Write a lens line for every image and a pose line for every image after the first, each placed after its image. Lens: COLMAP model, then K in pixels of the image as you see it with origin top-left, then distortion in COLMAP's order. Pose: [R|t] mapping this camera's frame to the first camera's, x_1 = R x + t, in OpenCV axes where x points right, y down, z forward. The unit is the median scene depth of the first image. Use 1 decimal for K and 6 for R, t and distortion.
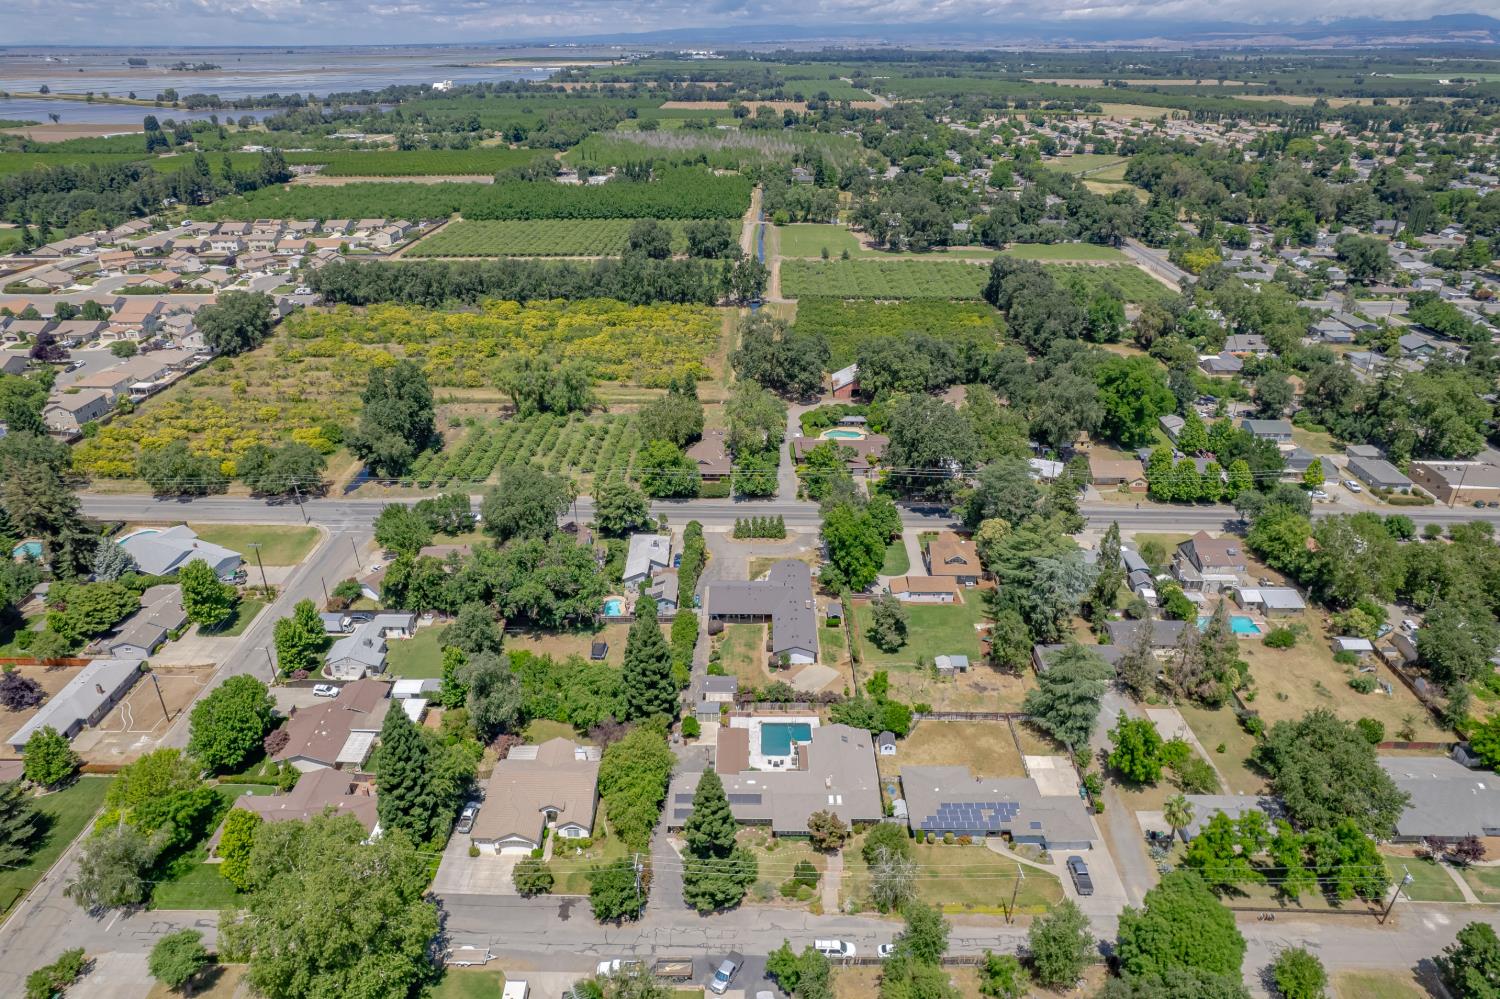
lens RADIAL K [[960.4, 0, 740.7], [0, 960.4, 504.5], [0, 0, 1]] dist [-0.078667, 0.072147]
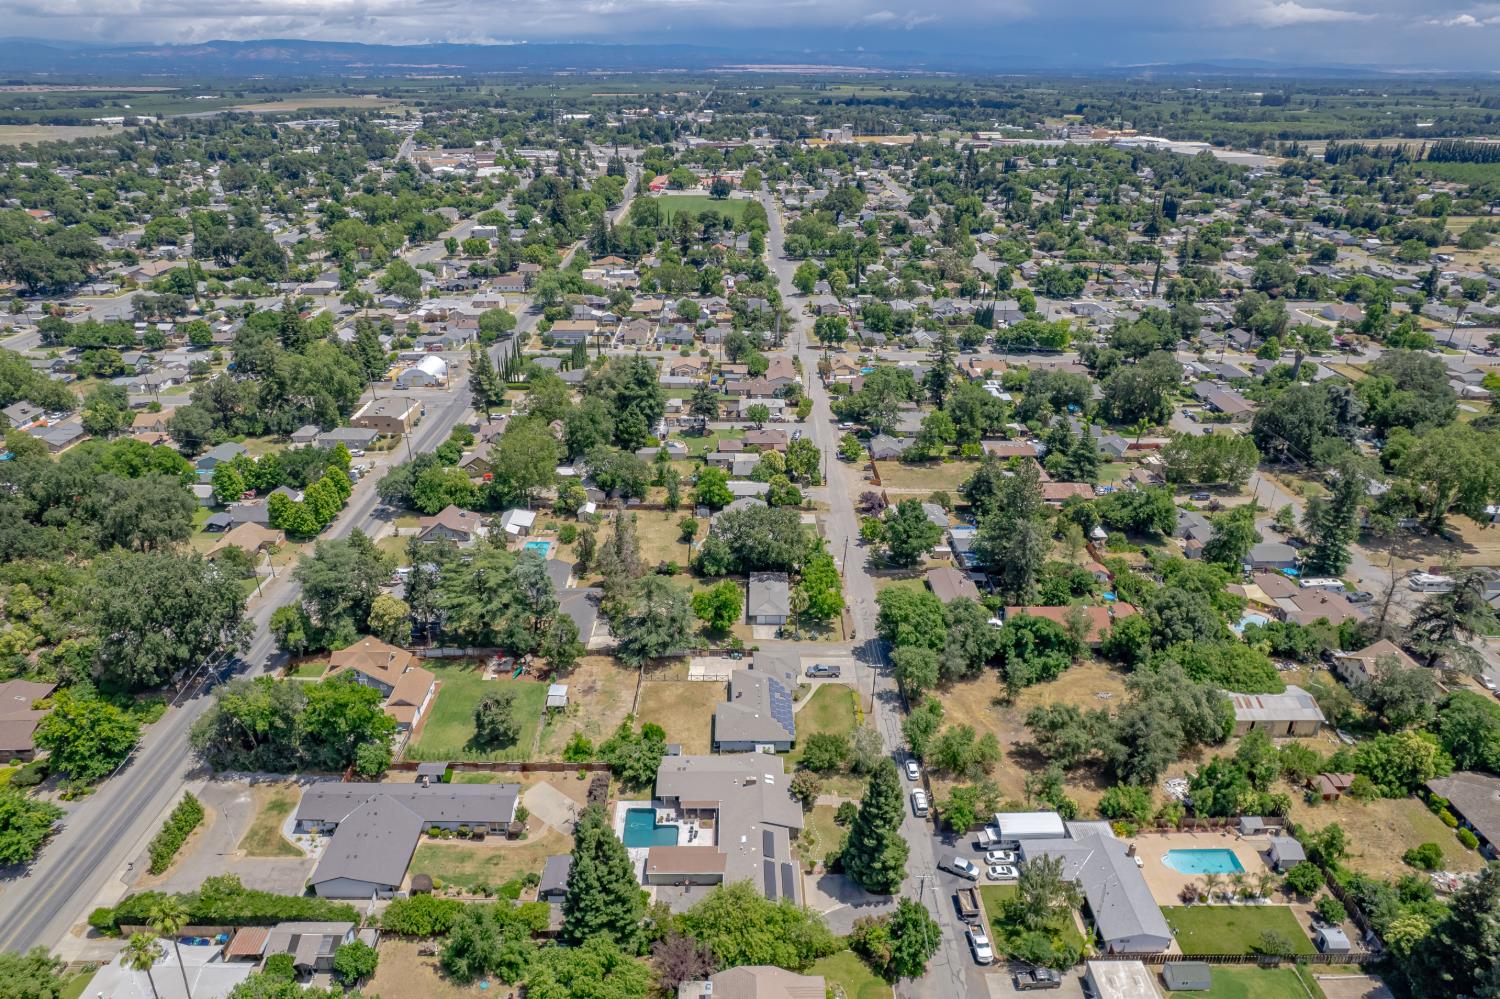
lens RADIAL K [[960.4, 0, 740.7], [0, 960.4, 504.5], [0, 0, 1]] dist [-0.078667, 0.072147]
pose [[-0.018017, -0.423515, 0.905710, -0.643401], [0.441857, 0.809227, 0.387189, -0.317877], [-0.896905, 0.407170, 0.172553, 0.634739]]
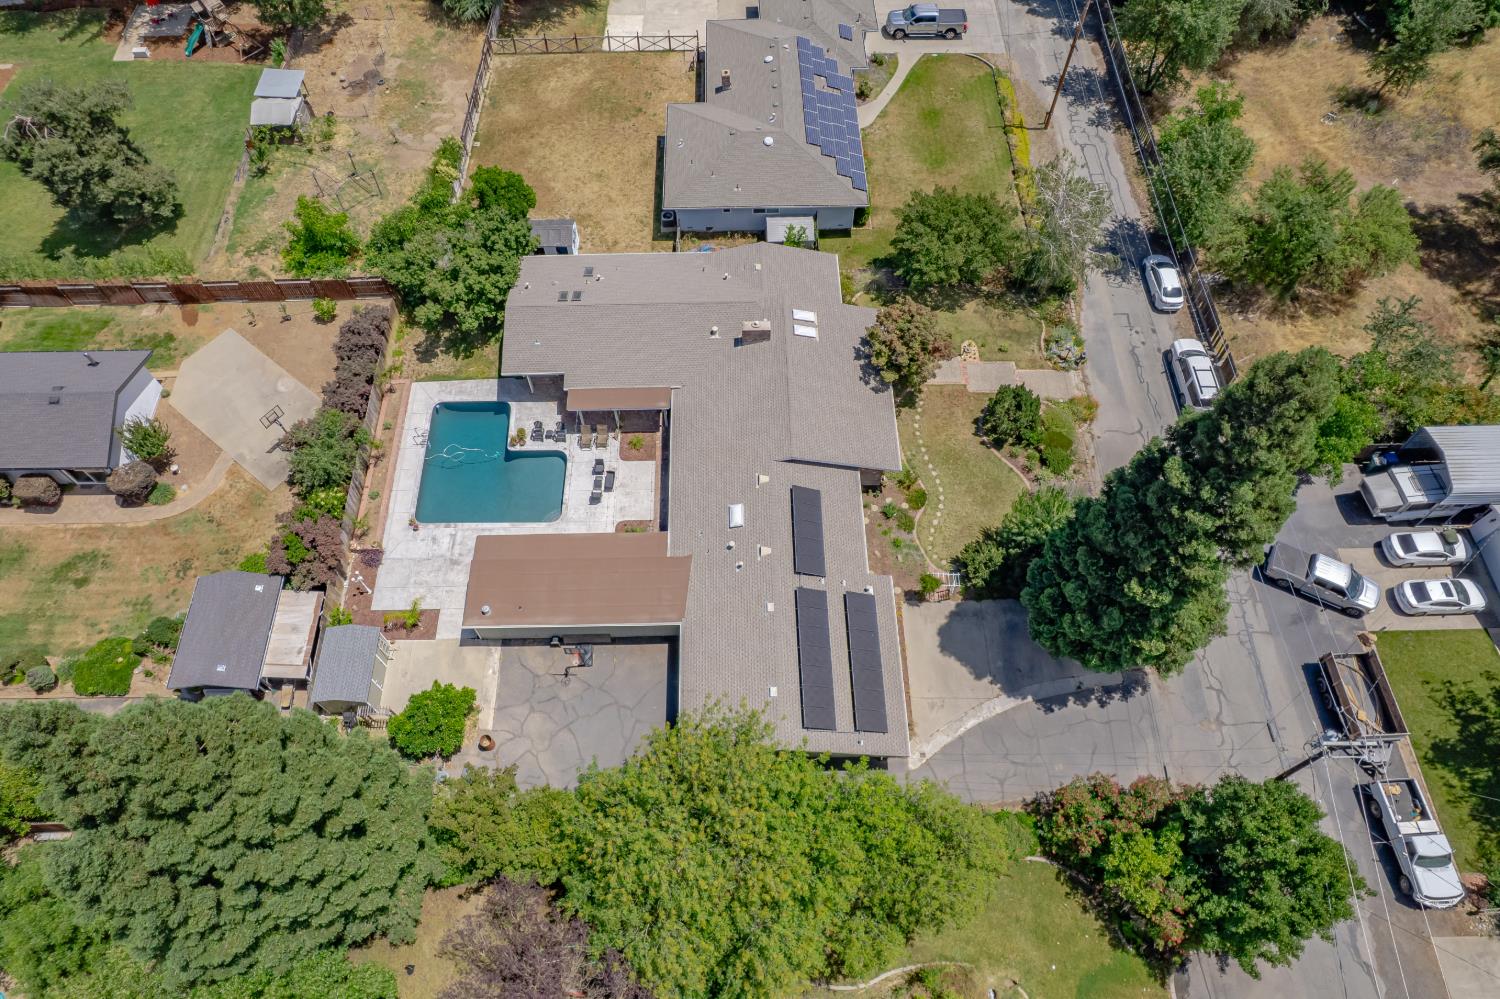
lens RADIAL K [[960.4, 0, 740.7], [0, 960.4, 504.5], [0, 0, 1]] dist [-0.078667, 0.072147]
pose [[-0.026840, -0.864623, 0.501703, -0.141832], [0.451251, 0.437359, 0.777875, 0.022120], [-0.891993, 0.247272, 0.378424, 0.786144]]
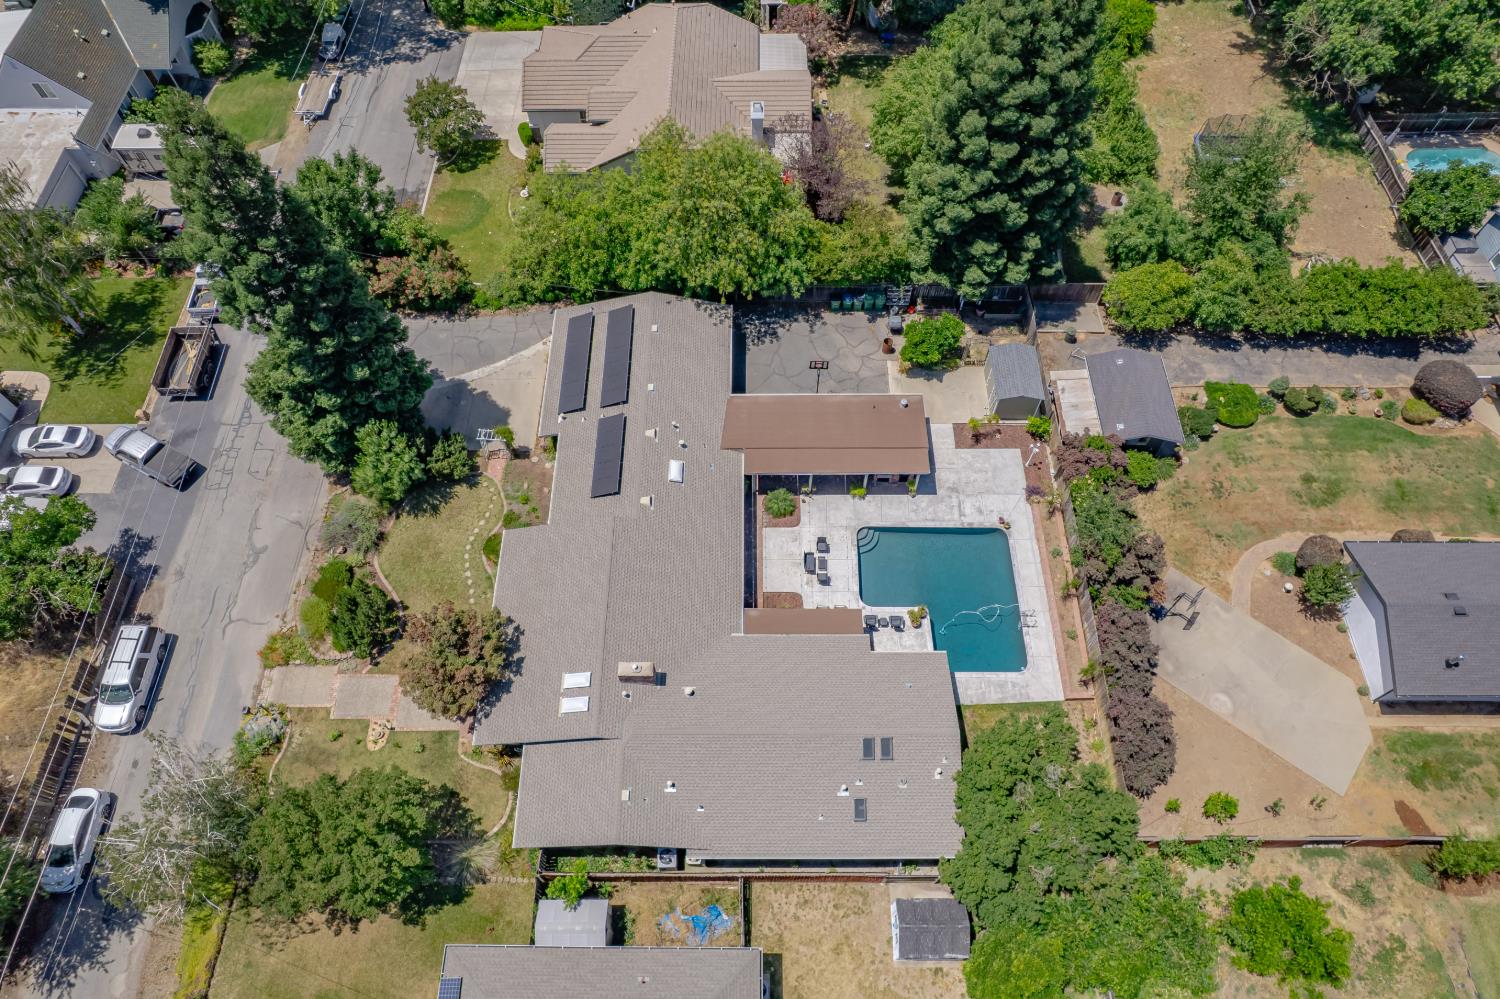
lens RADIAL K [[960.4, 0, 740.7], [0, 960.4, 504.5], [0, 0, 1]] dist [-0.078667, 0.072147]
pose [[0.006367, 0.864501, -0.502591, 0.179128], [-0.434425, 0.455086, 0.777285, 0.012567], [0.900686, 0.213389, 0.378458, 0.806795]]
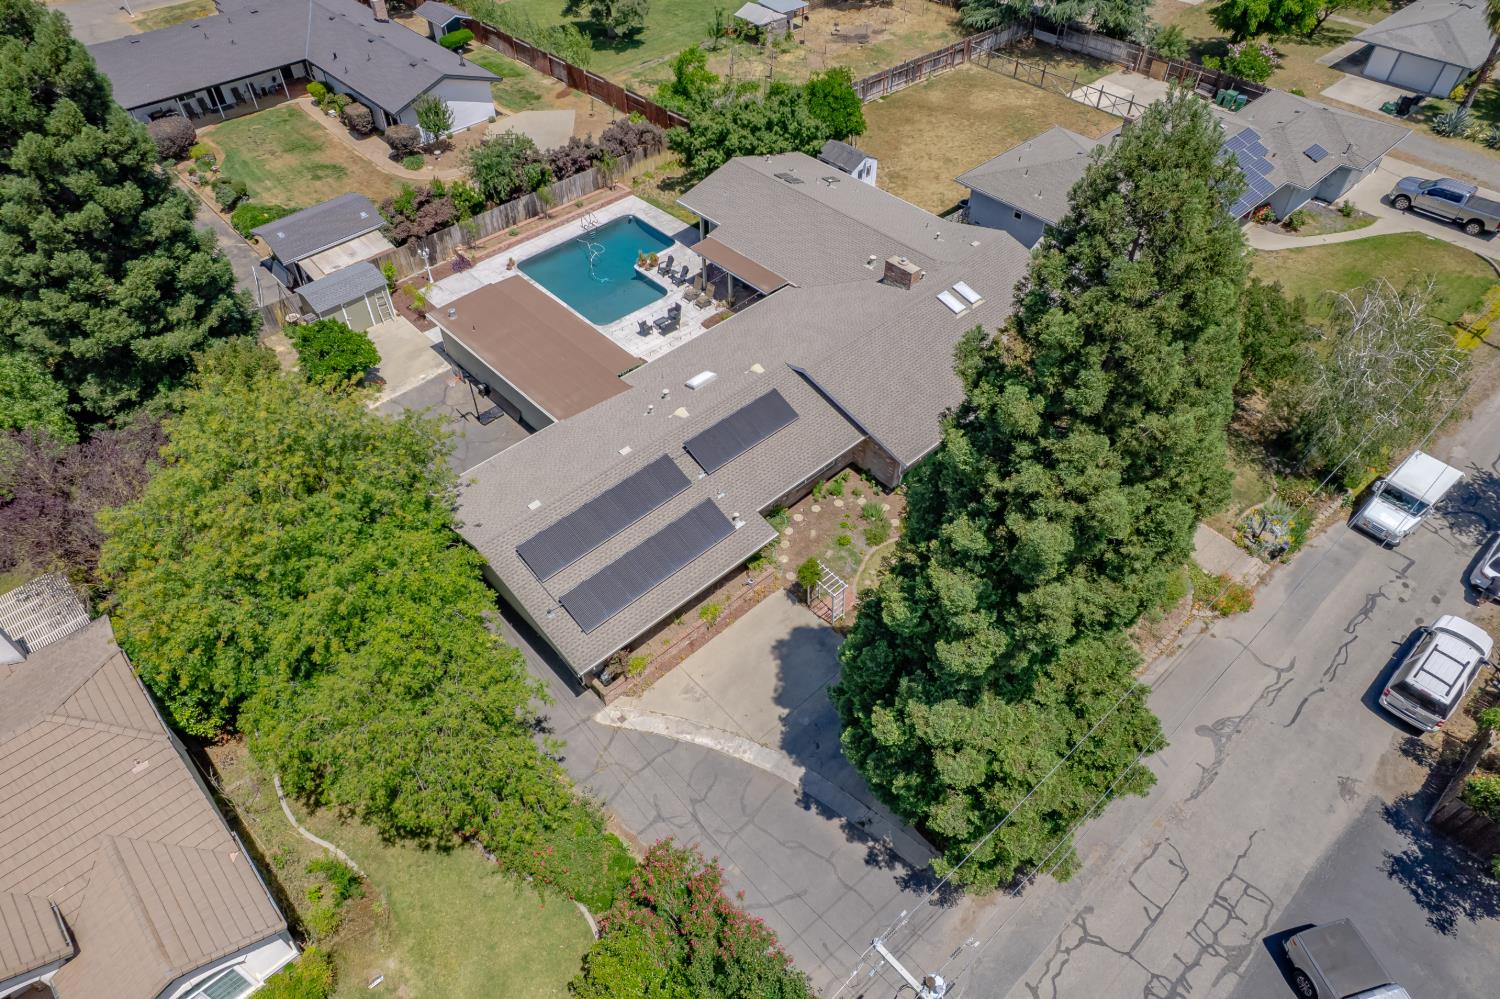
lens RADIAL K [[960.4, 0, 740.7], [0, 960.4, 504.5], [0, 0, 1]] dist [-0.078667, 0.072147]
pose [[0.723982, -0.498099, 0.477229, -0.120853], [0.309117, 0.852728, 0.421072, 0.187451], [-0.616682, -0.157329, 0.771331, 0.696205]]
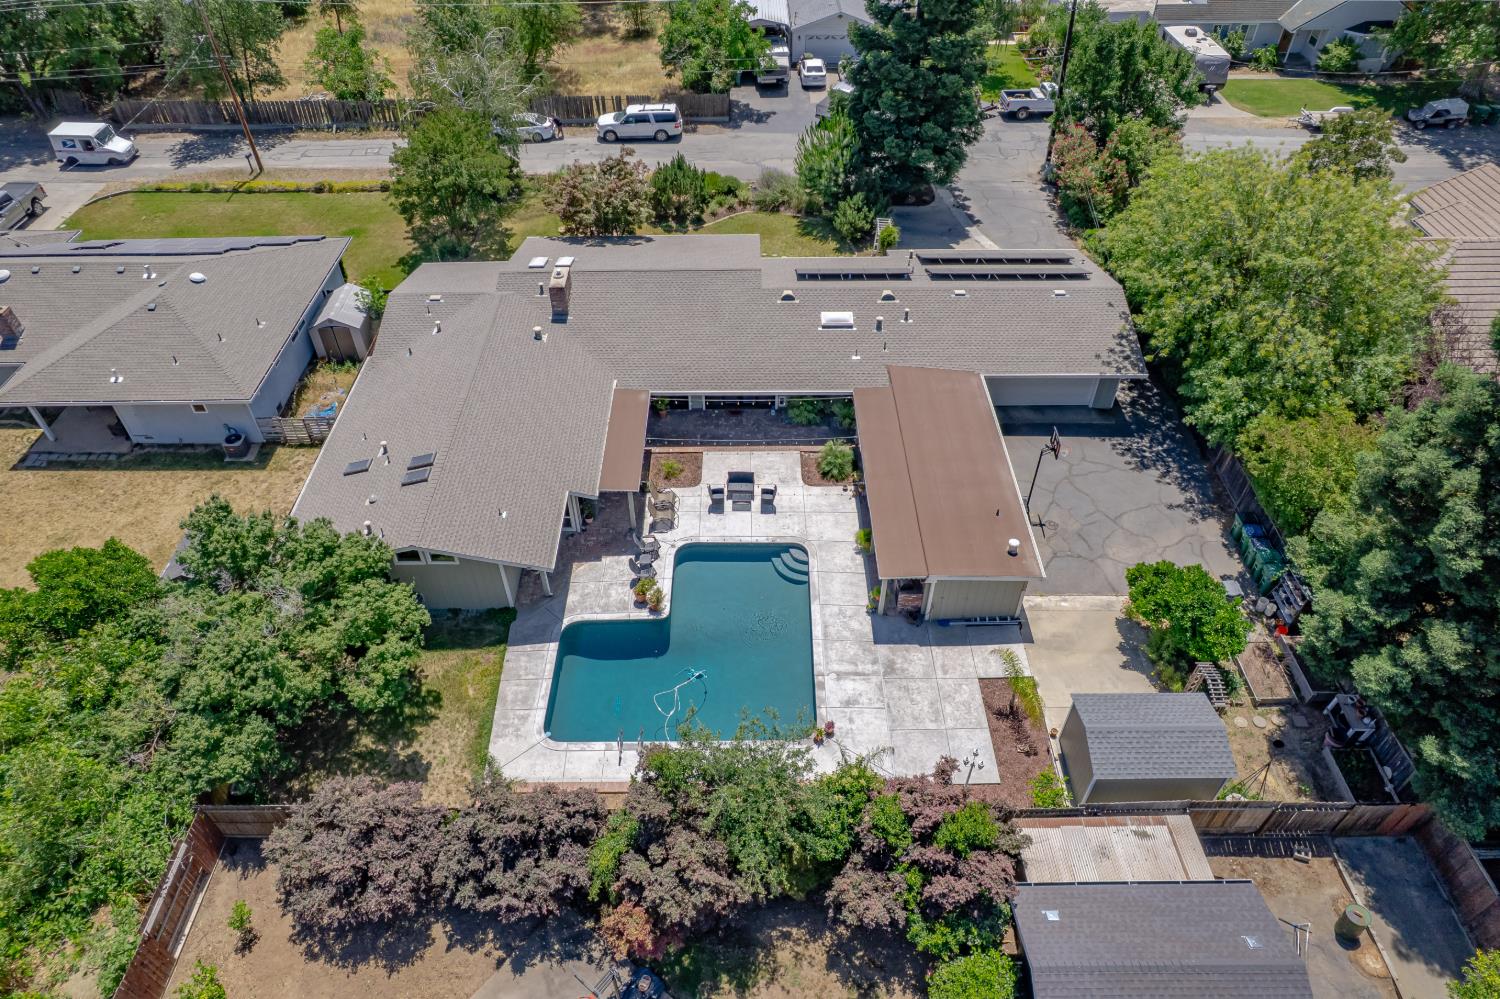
lens RADIAL K [[960.4, 0, 740.7], [0, 960.4, 504.5], [0, 0, 1]] dist [-0.078667, 0.072147]
pose [[-0.999899, 0.014187, 0.000243, 0.035580], [0.005128, 0.345321, 0.938470, 0.047651], [0.013230, 0.938377, -0.345359, 1.035157]]
